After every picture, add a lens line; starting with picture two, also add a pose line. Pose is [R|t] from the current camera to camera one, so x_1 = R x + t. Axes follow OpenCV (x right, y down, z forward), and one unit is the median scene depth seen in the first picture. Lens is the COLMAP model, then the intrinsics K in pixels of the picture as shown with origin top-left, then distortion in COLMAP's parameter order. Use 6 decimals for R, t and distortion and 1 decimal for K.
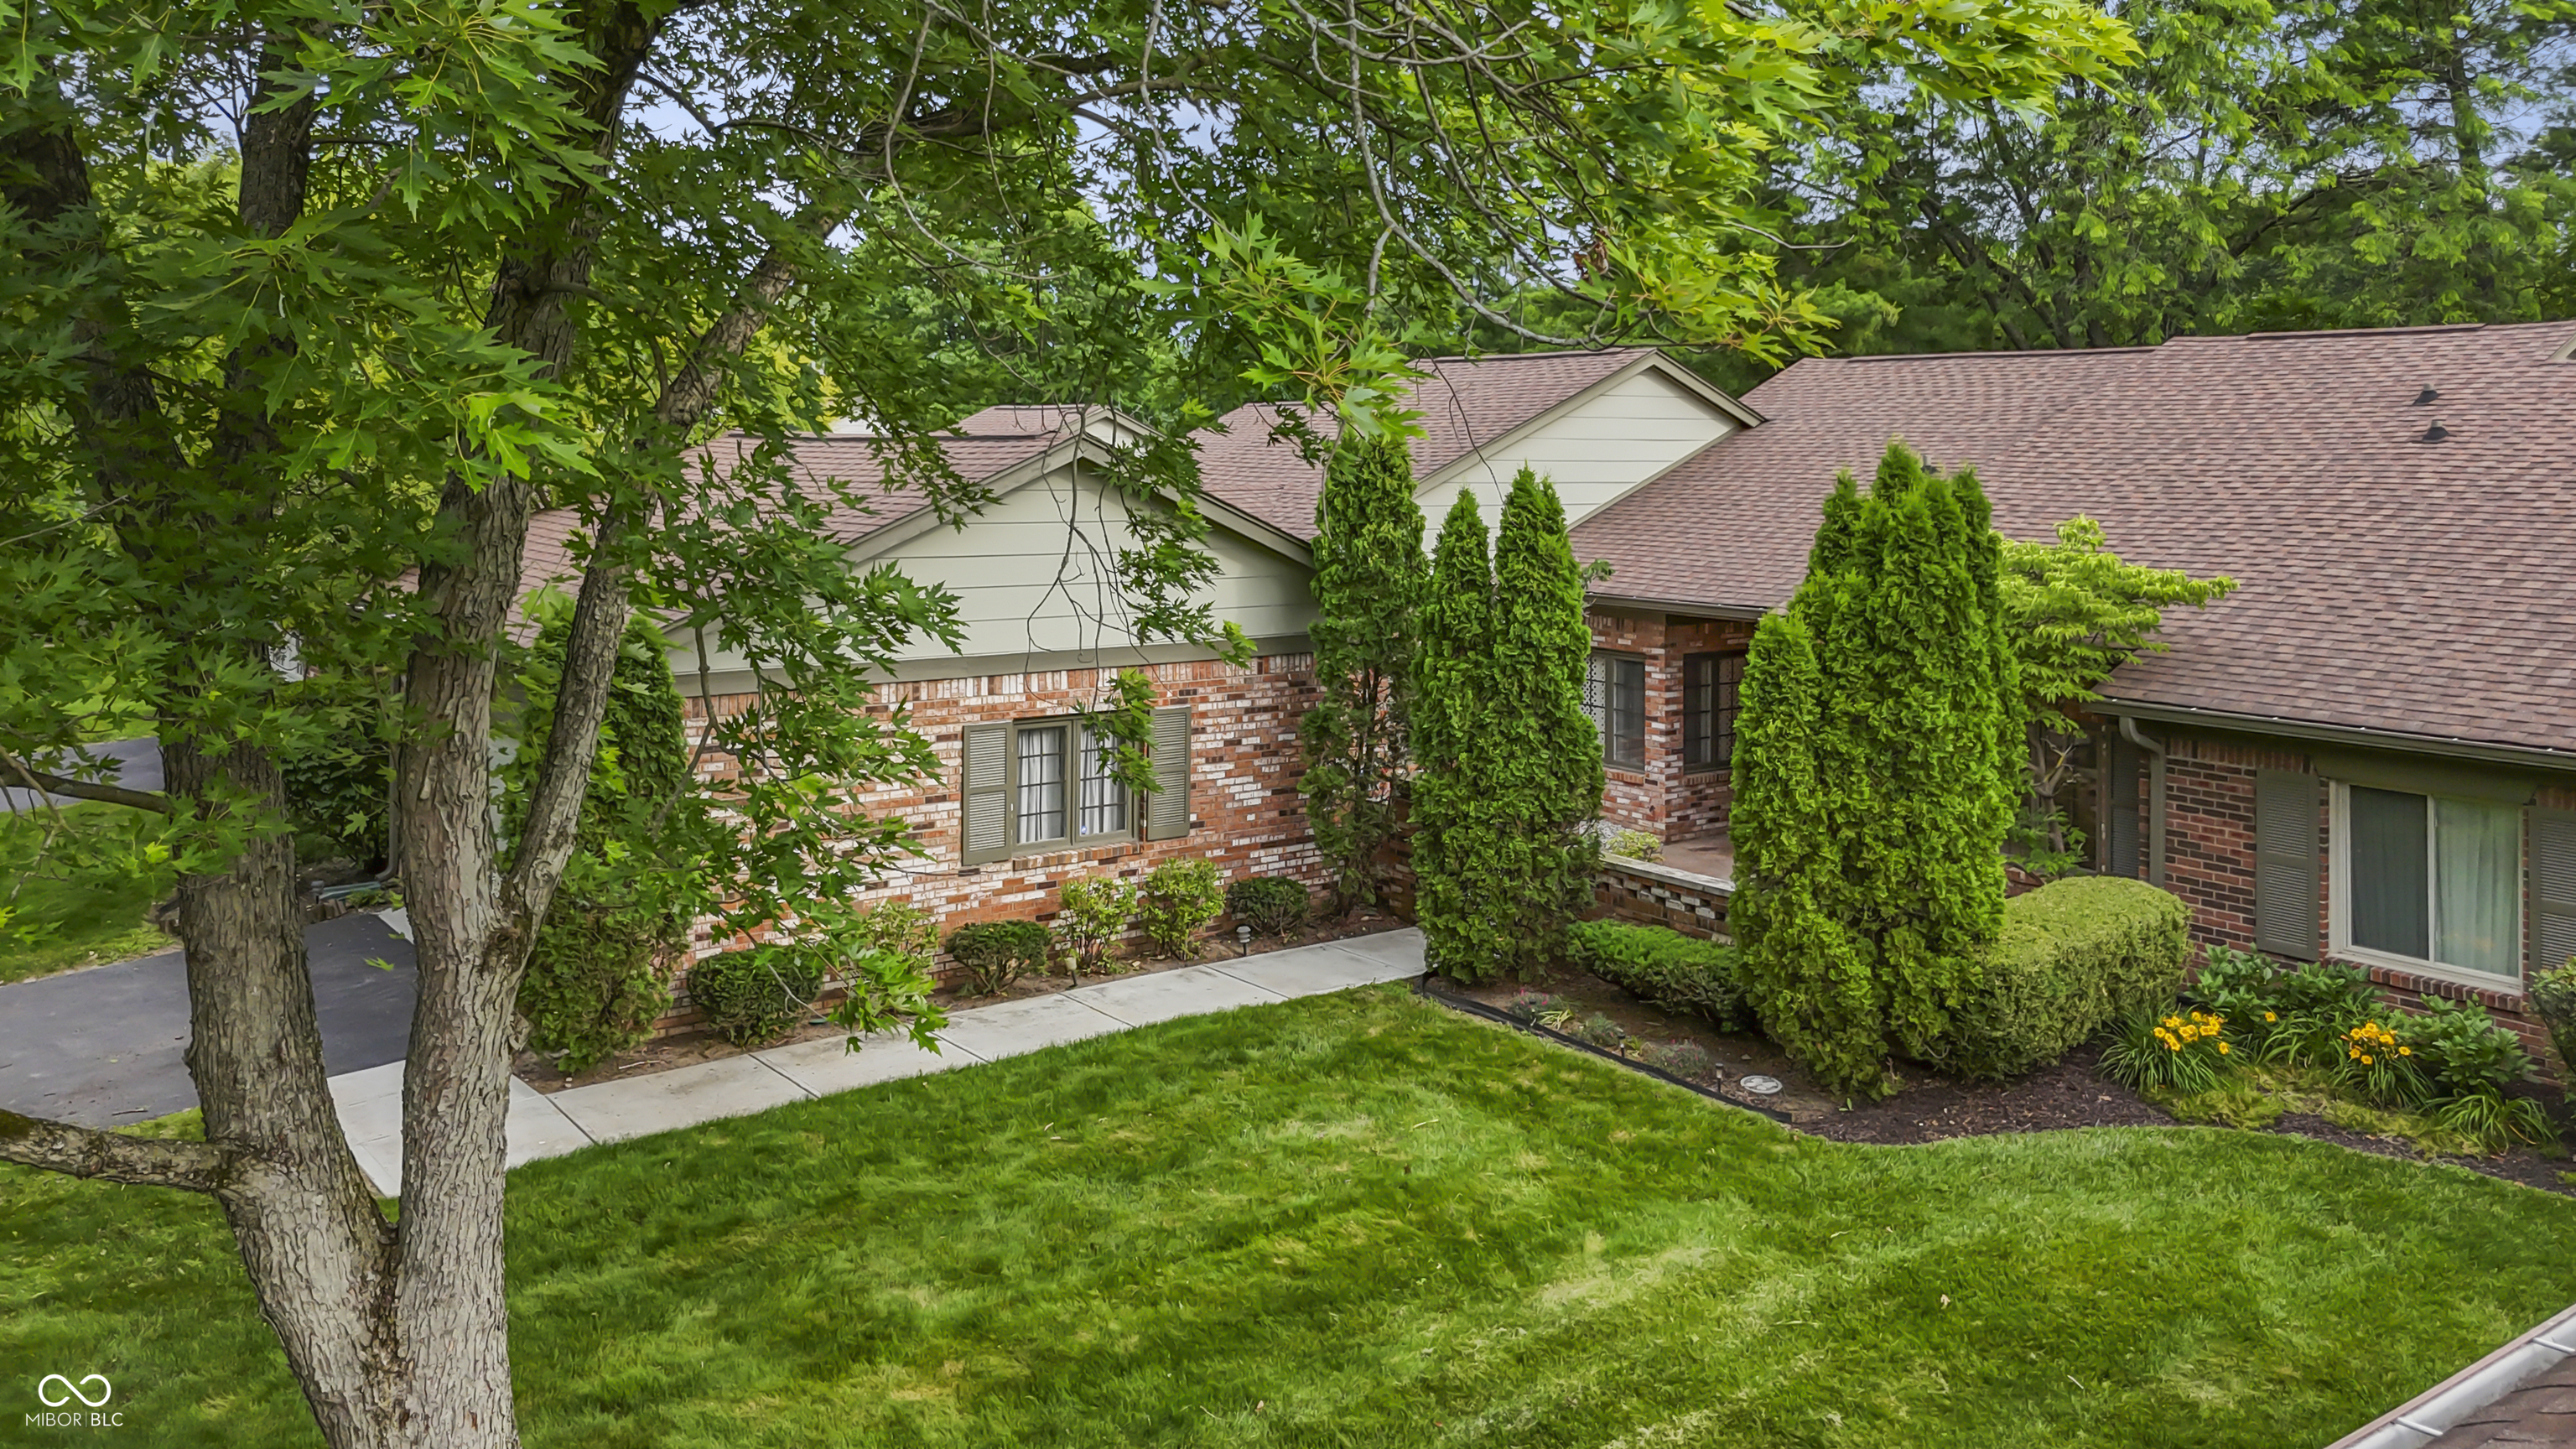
lens RADIAL K [[1892.9, 0, 1288.6], [0, 1892.9, 485.9], [0, 0, 1]] dist [0.081105, -0.087589]
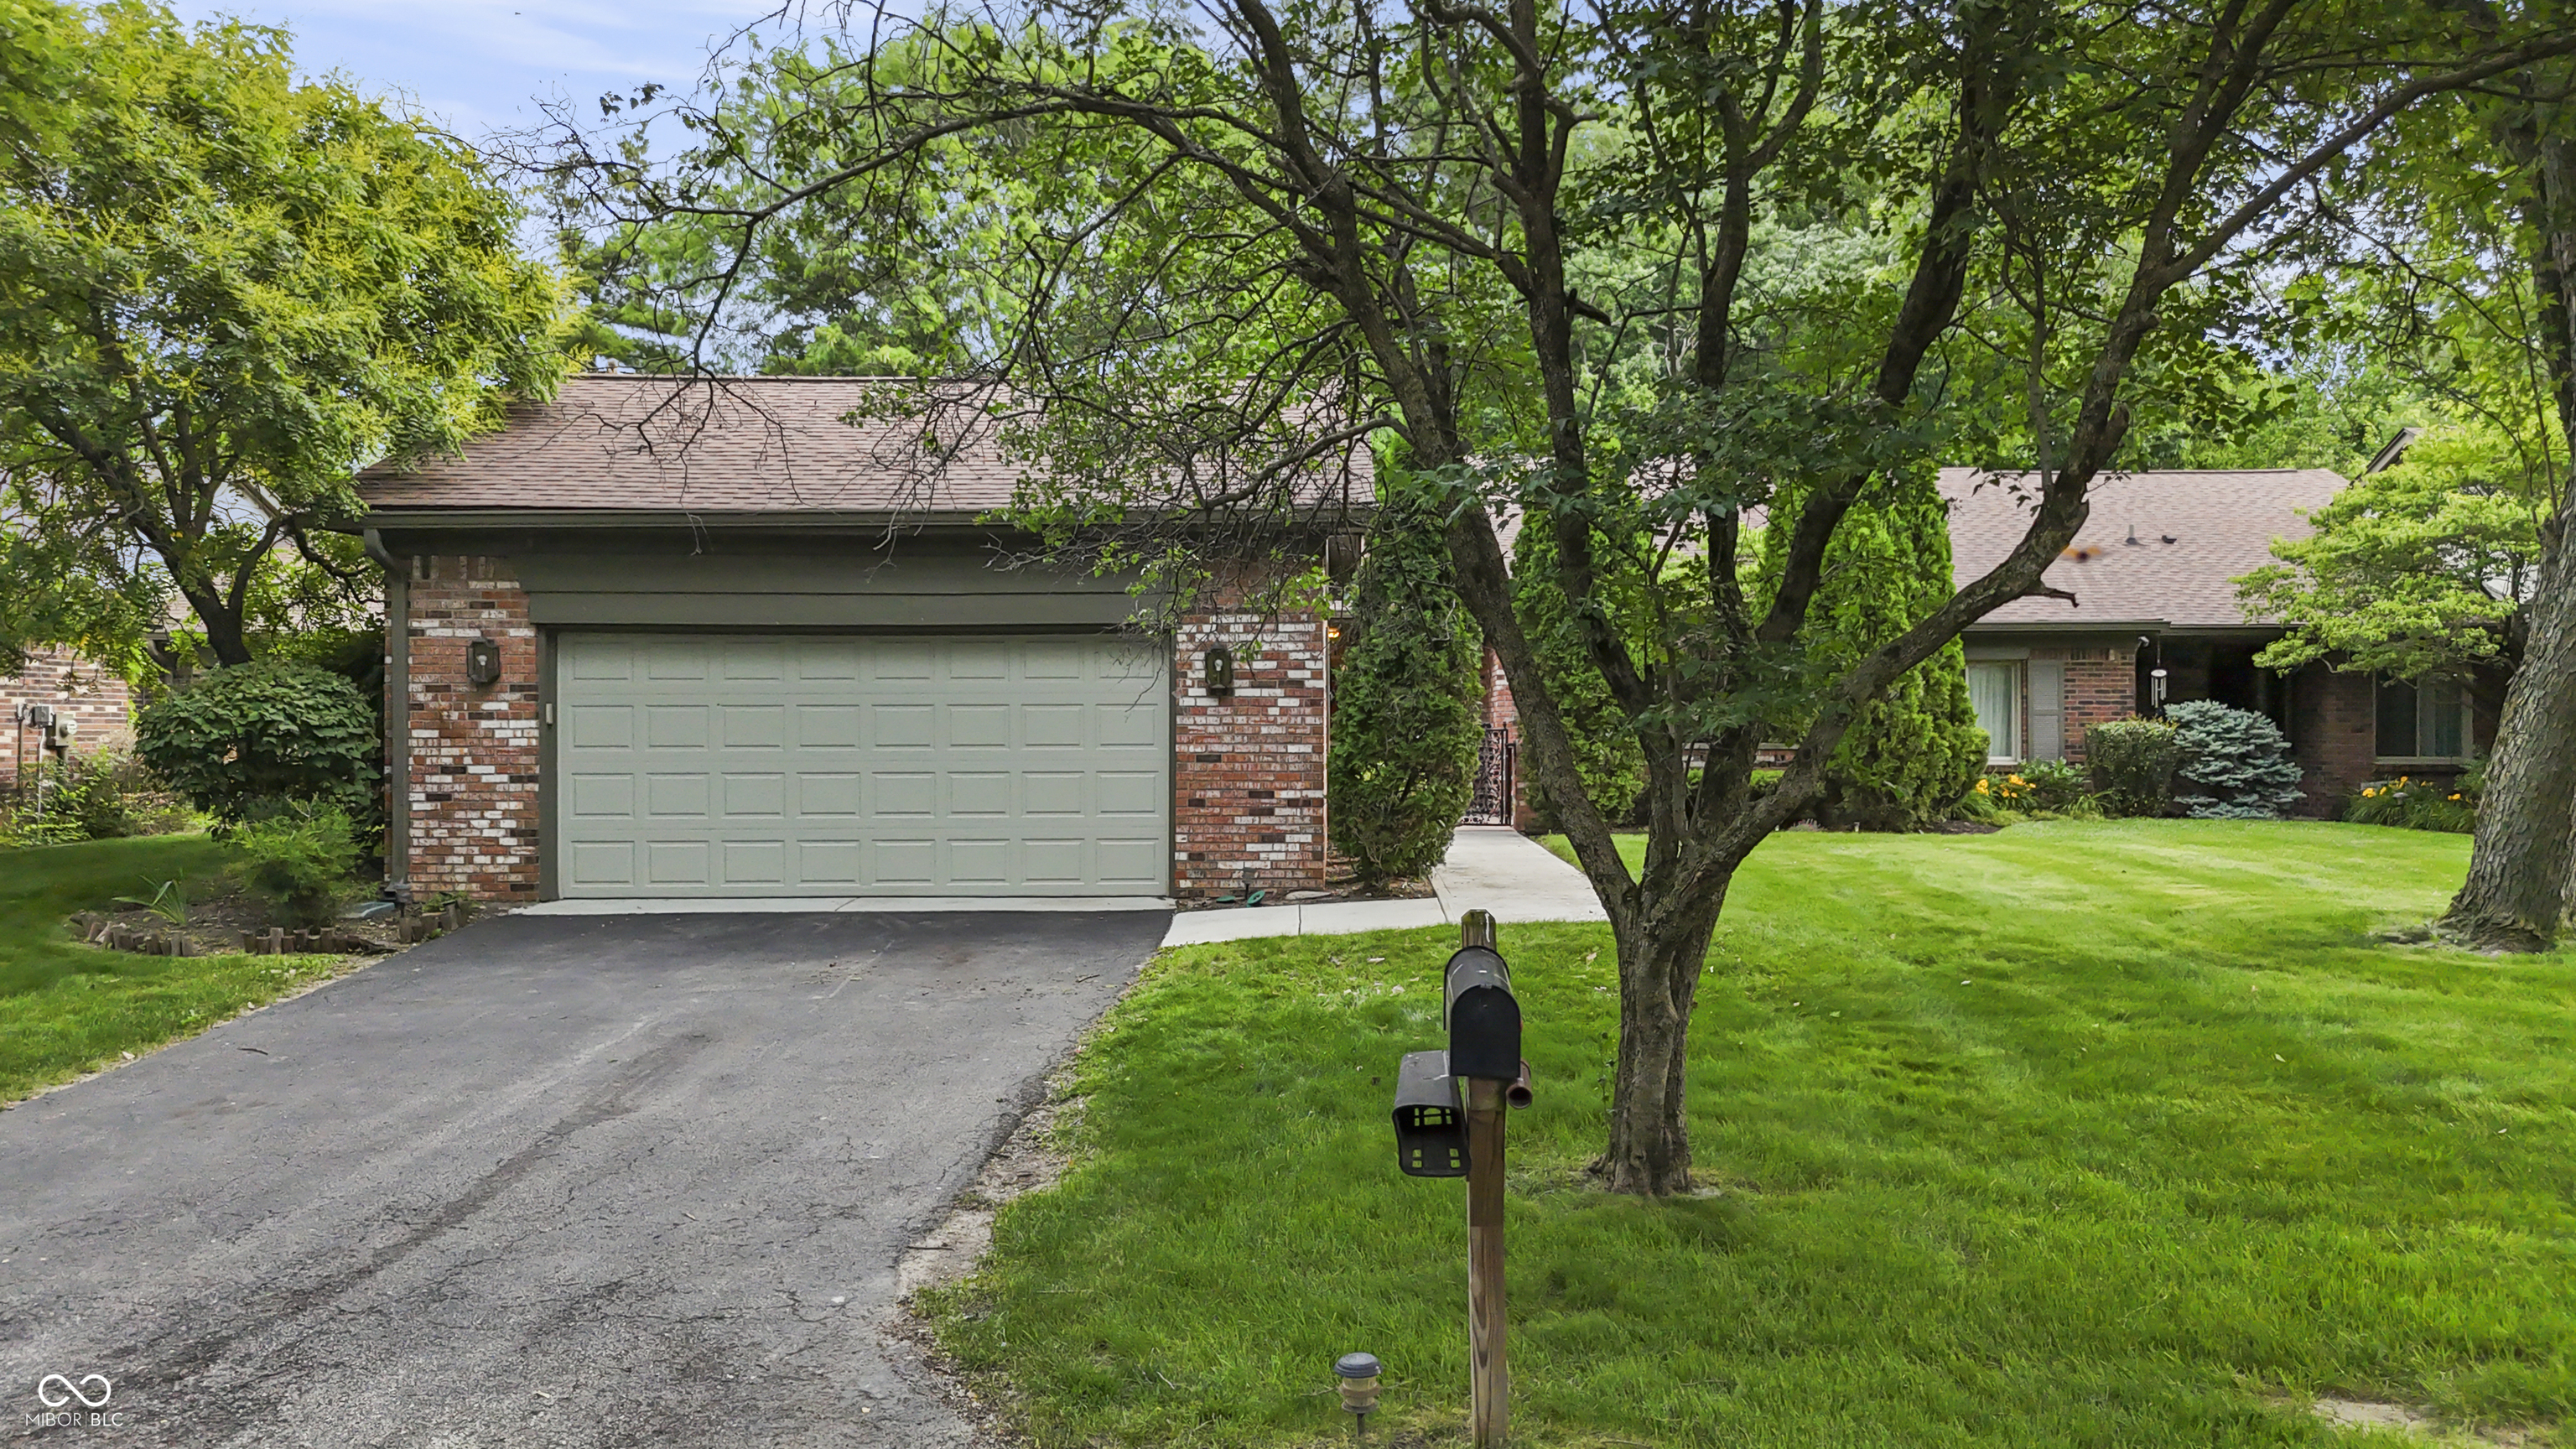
lens RADIAL K [[1892.9, 0, 1263.8], [0, 1892.9, 747.5], [0, 0, 1]] dist [0.081105, -0.087589]
pose [[0.621719, -0.012669, 0.783138, -1.105290], [0.016406, 0.999860, 0.003150, 0.202363], [-0.783069, 0.010889, 0.621840, 0.371461]]
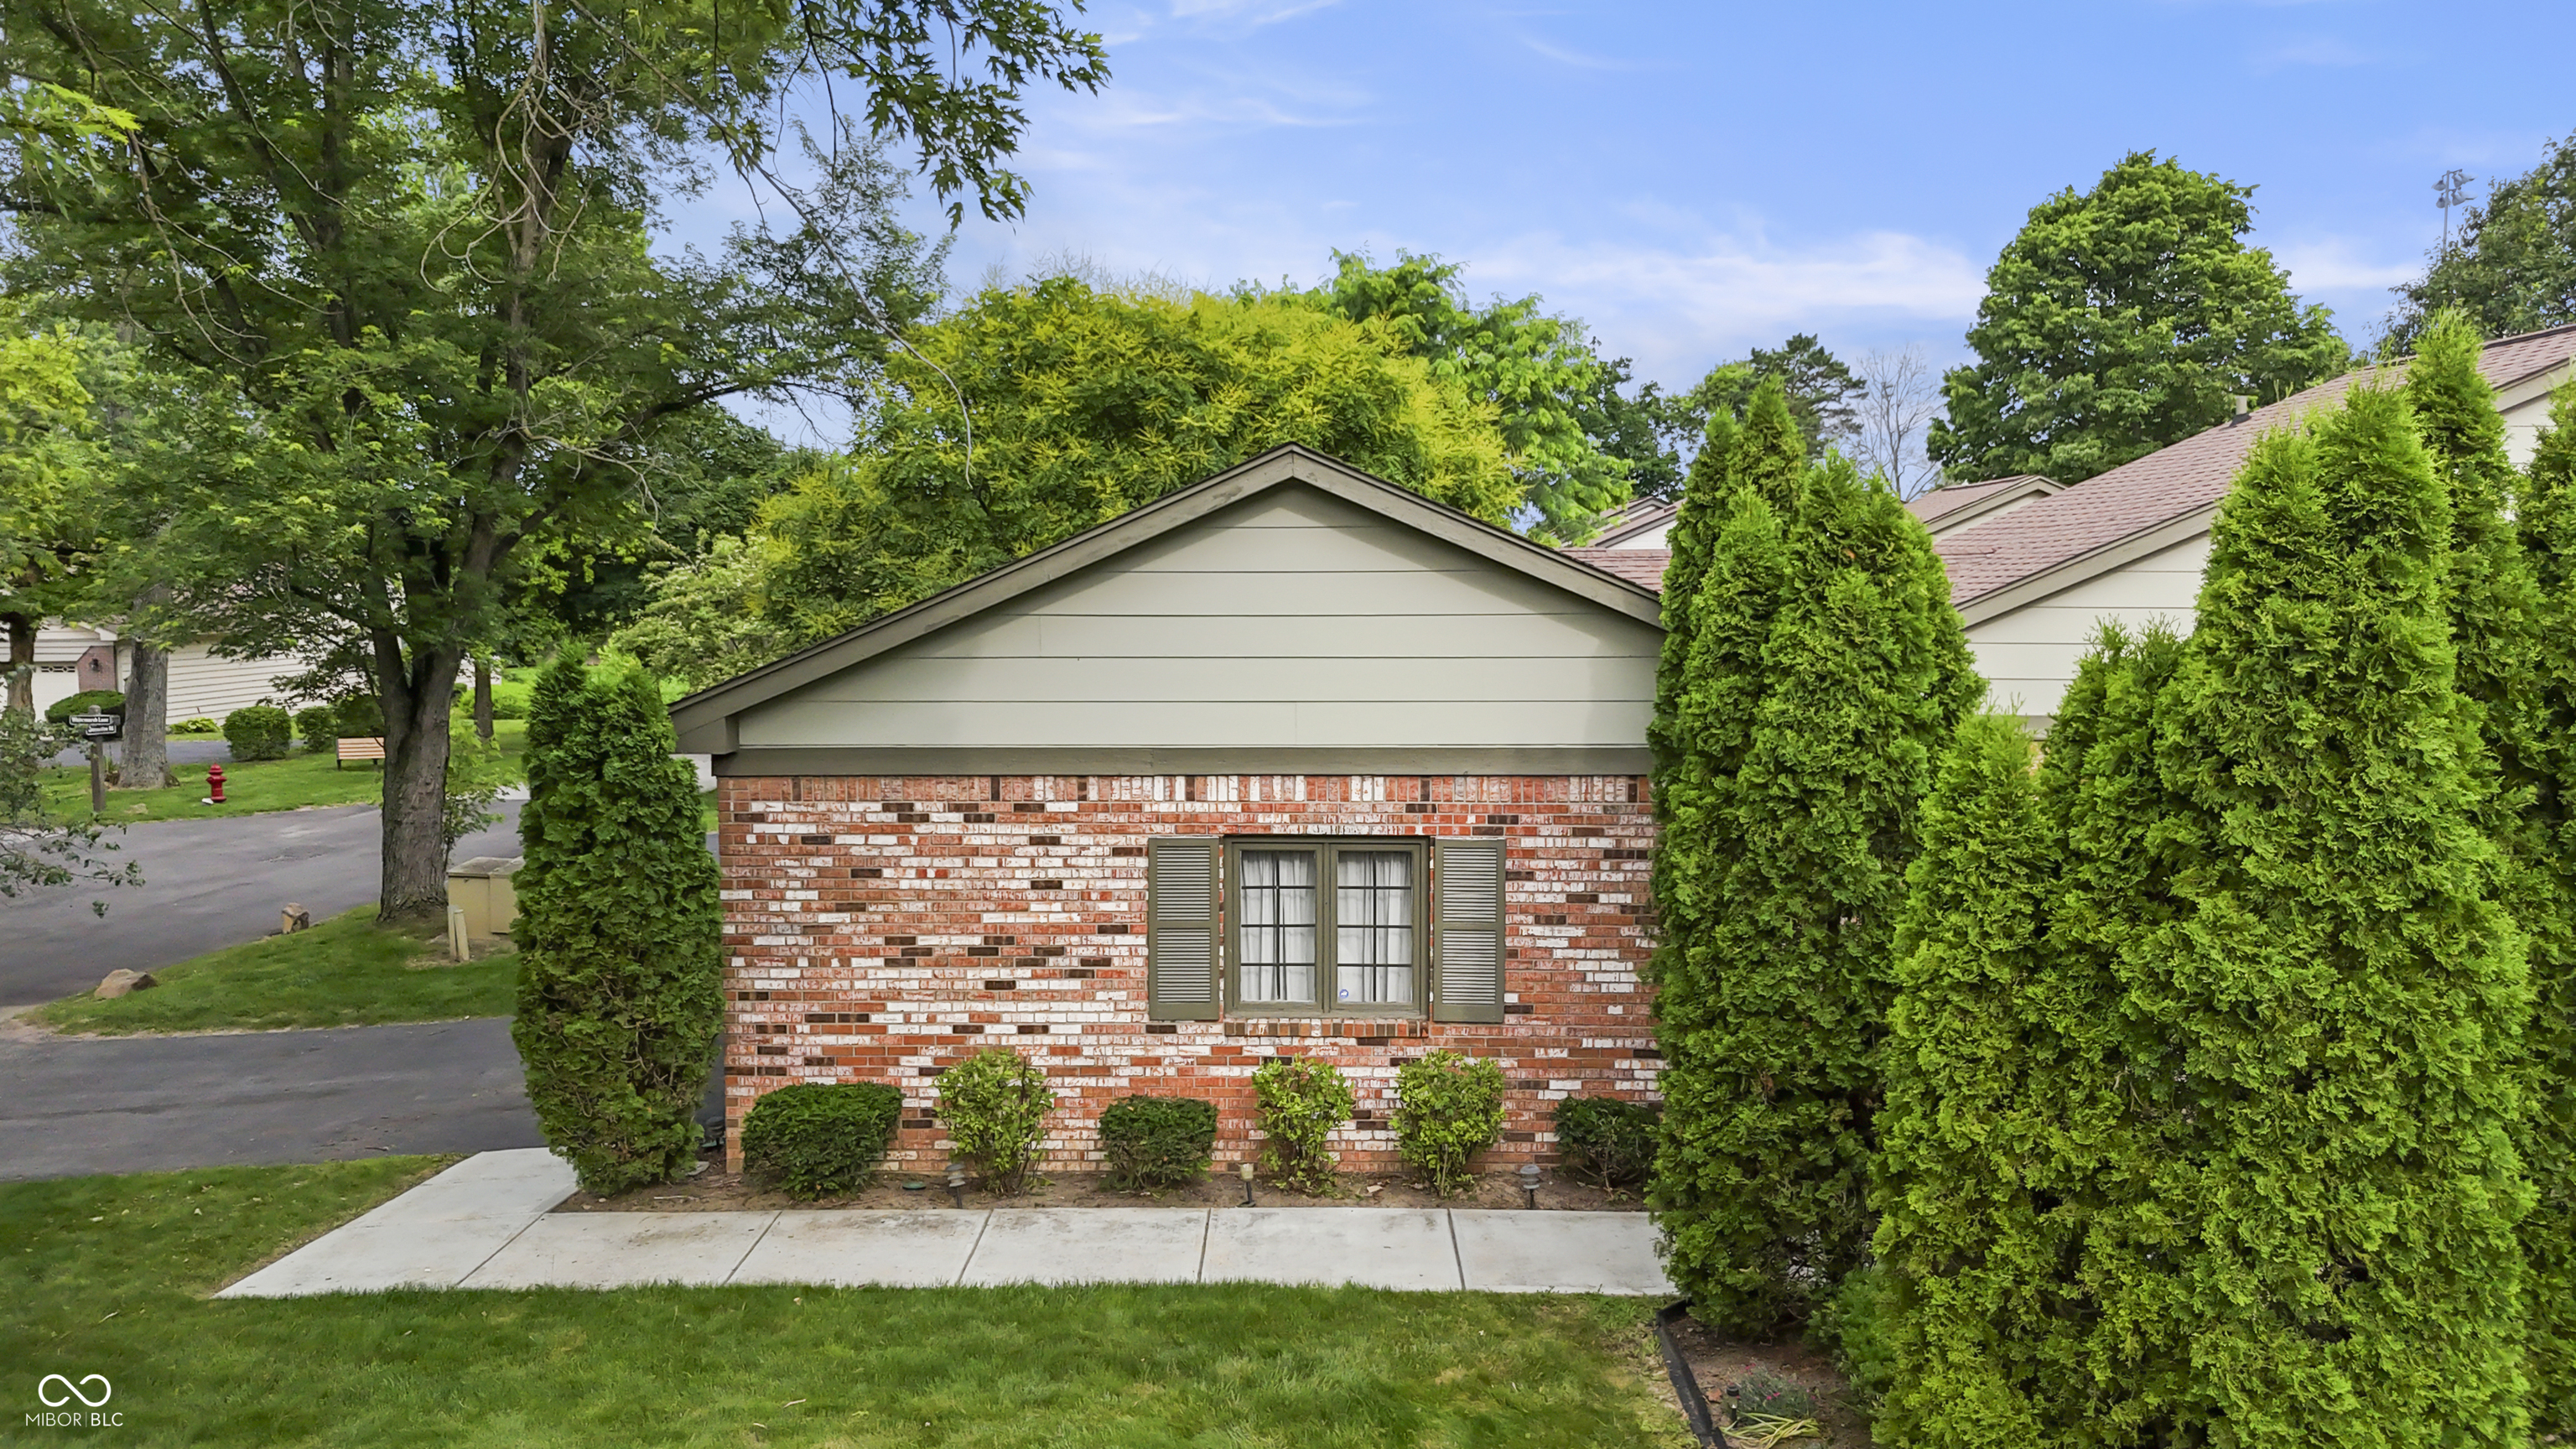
lens RADIAL K [[1892.9, 0, 1289.3], [0, 1892.9, 716.3], [0, 0, 1]] dist [0.081105, -0.087589]
pose [[0.786546, 0.038229, -0.616347, 0.357700], [-0.003416, 0.998336, 0.057563, 0.035852], [0.617522, -0.043171, 0.785368, 0.465295]]
